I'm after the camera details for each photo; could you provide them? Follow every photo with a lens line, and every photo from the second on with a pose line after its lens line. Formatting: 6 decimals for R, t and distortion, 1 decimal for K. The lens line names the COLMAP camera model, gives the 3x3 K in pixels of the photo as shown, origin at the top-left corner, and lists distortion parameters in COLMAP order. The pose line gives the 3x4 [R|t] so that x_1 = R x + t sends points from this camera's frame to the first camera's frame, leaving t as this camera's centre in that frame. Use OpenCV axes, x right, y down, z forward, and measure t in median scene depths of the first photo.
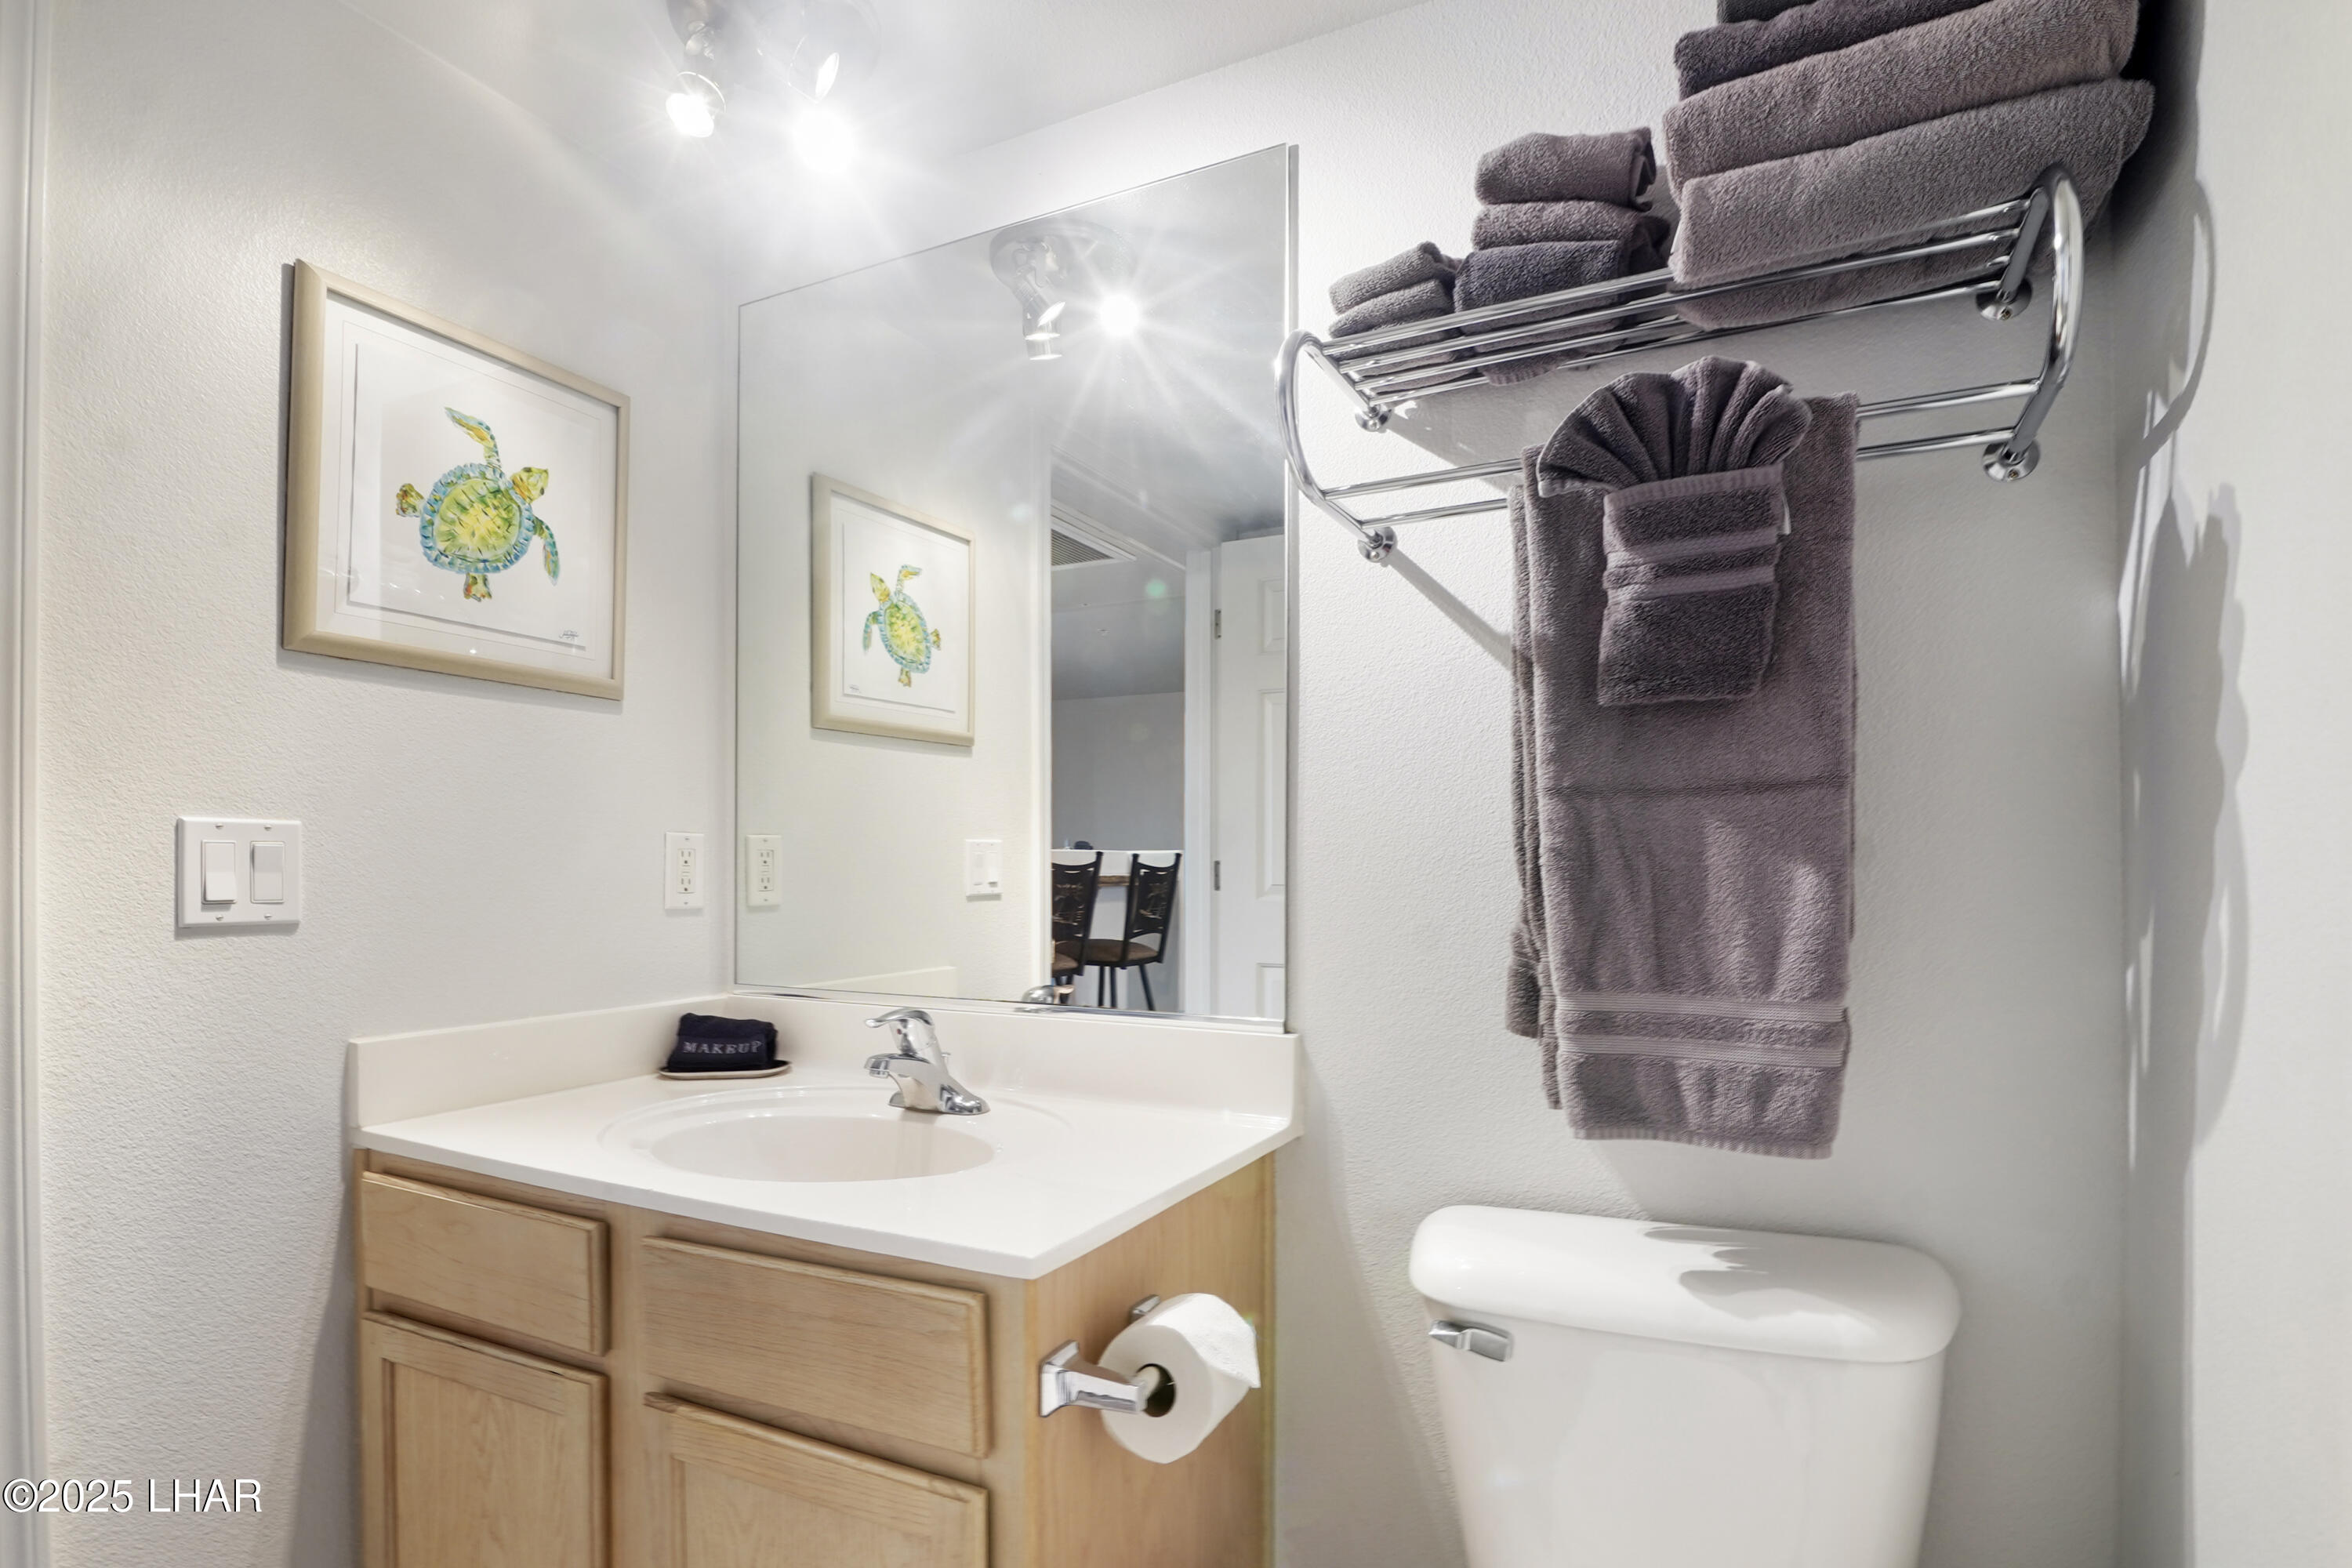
lens RADIAL K [[1173.8, 0, 1173.3], [0, 1173.8, 861.4], [0, 0, 1]] dist [-0.028227, -0.000252]
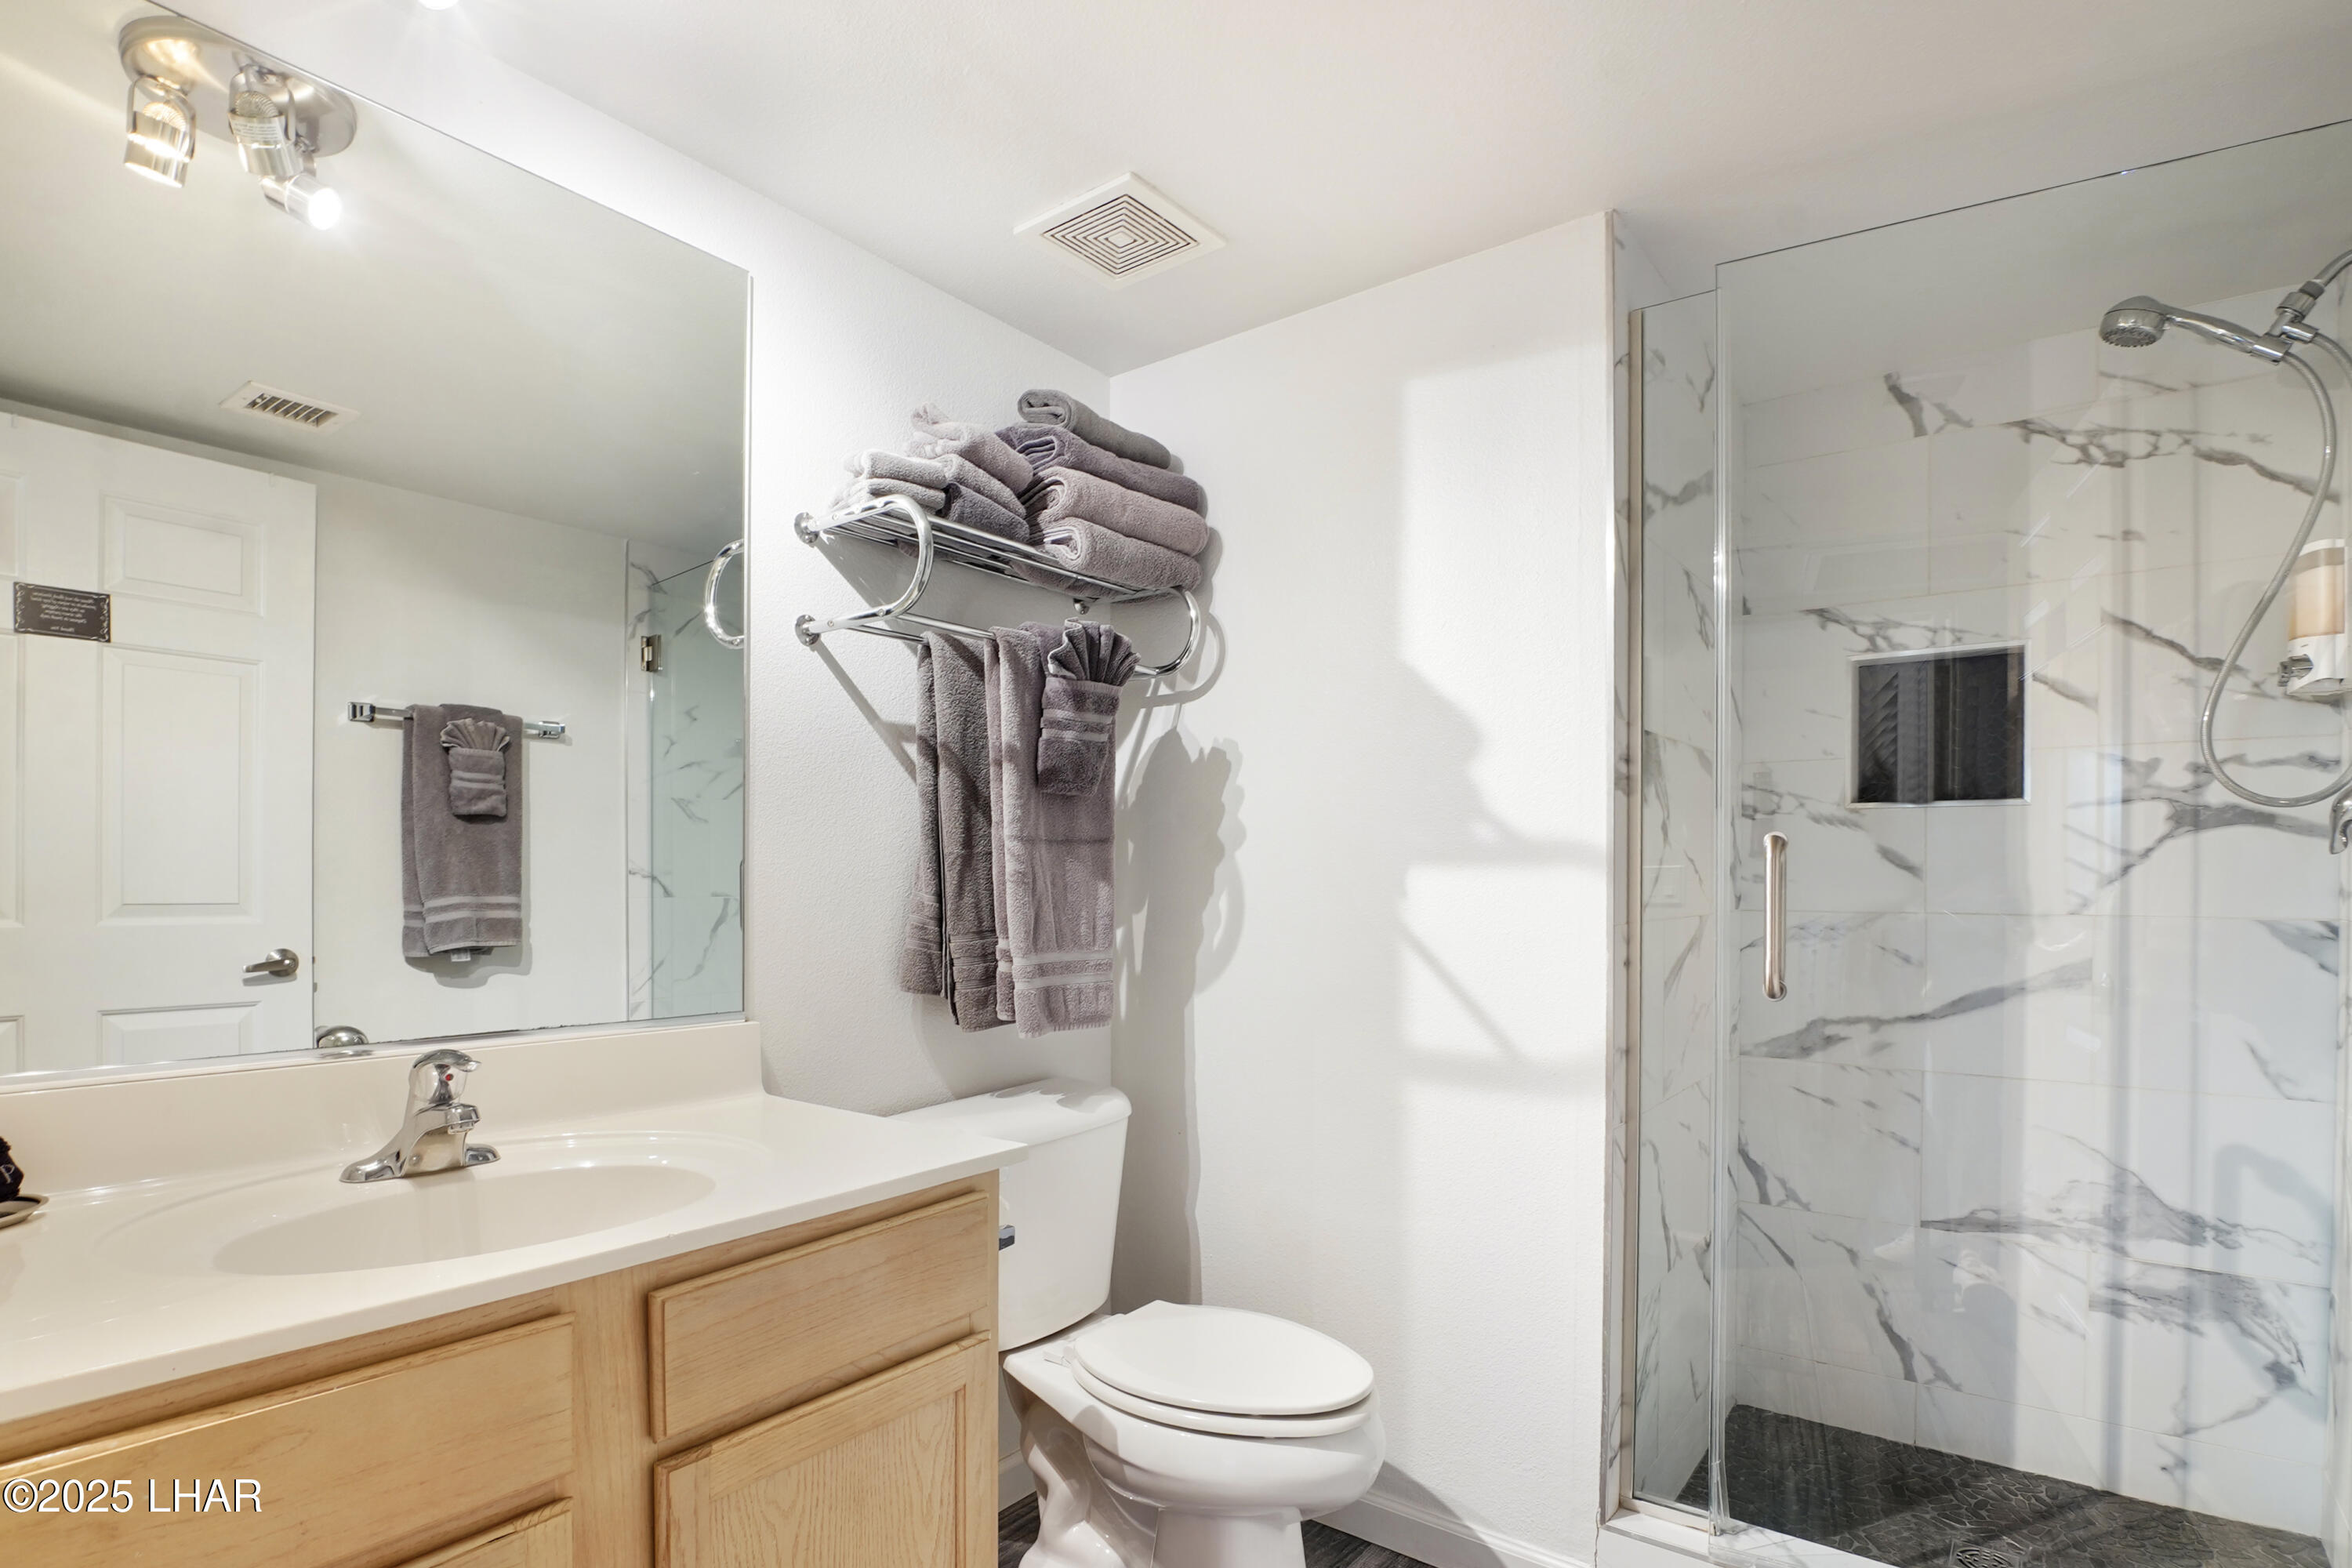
lens RADIAL K [[1208.4, 0, 1175.8], [0, 1208.4, 864.3], [0, 0, 1]] dist [0.000341, -0.000014]
pose [[0.183405, 0.012327, 0.982960, -1.434212], [-0.006206, 0.999916, -0.011382, -0.002946], [-0.983018, -0.004012, 0.183467, 0.470728]]
